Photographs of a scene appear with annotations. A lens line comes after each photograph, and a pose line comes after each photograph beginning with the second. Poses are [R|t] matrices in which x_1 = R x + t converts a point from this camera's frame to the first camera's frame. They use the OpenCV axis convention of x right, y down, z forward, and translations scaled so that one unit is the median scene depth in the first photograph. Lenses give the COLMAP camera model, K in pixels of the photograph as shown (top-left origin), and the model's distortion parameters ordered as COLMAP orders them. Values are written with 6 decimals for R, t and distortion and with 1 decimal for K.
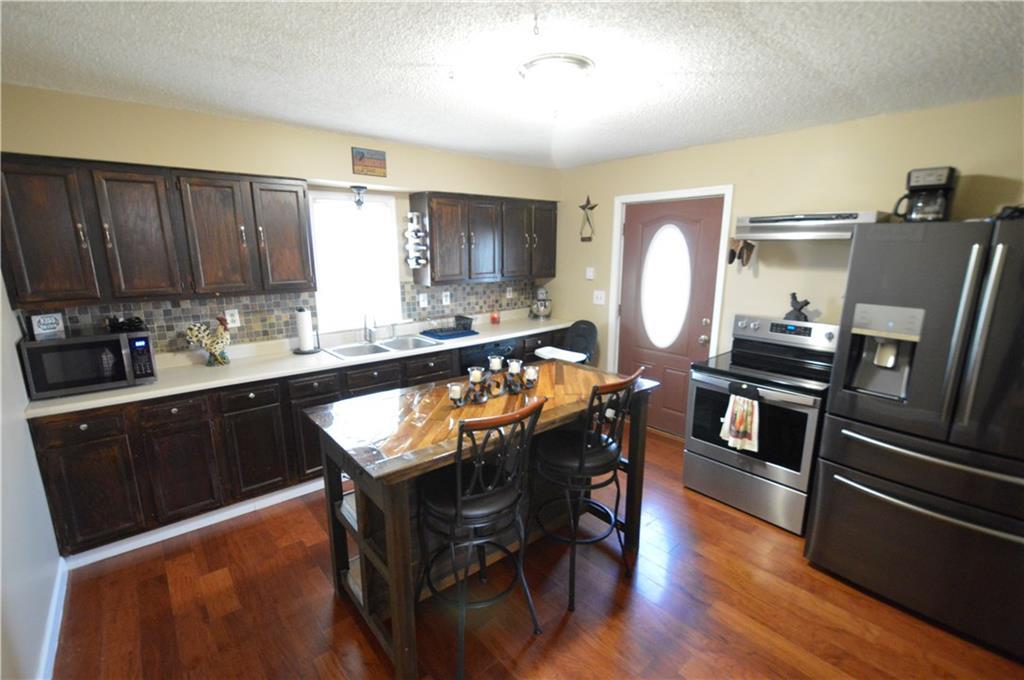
lens RADIAL K [[455.0, 0, 509.9], [0, 455.0, 345.6], [0, 0, 1]] dist [0.004251, -0.007343]
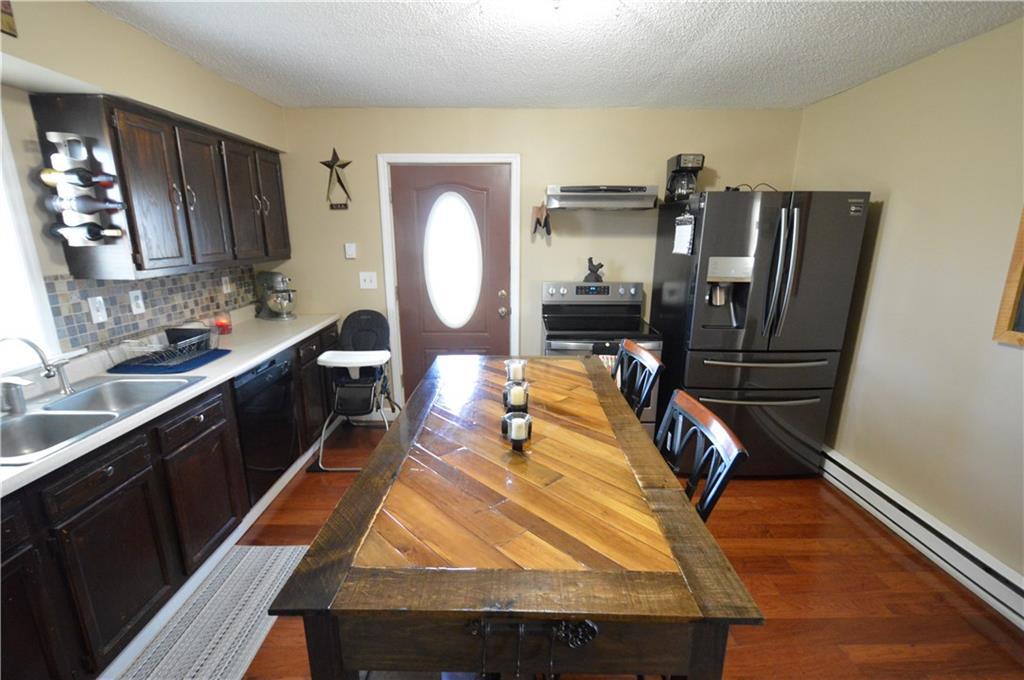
lens RADIAL K [[455.0, 0, 509.9], [0, 455.0, 345.6], [0, 0, 1]] dist [0.004251, -0.007343]
pose [[0.649653, -0.182192, 0.738077, -0.277238], [0.161092, 0.981803, 0.100562, -0.034819], [-0.742967, 0.053568, 0.667181, 0.300105]]
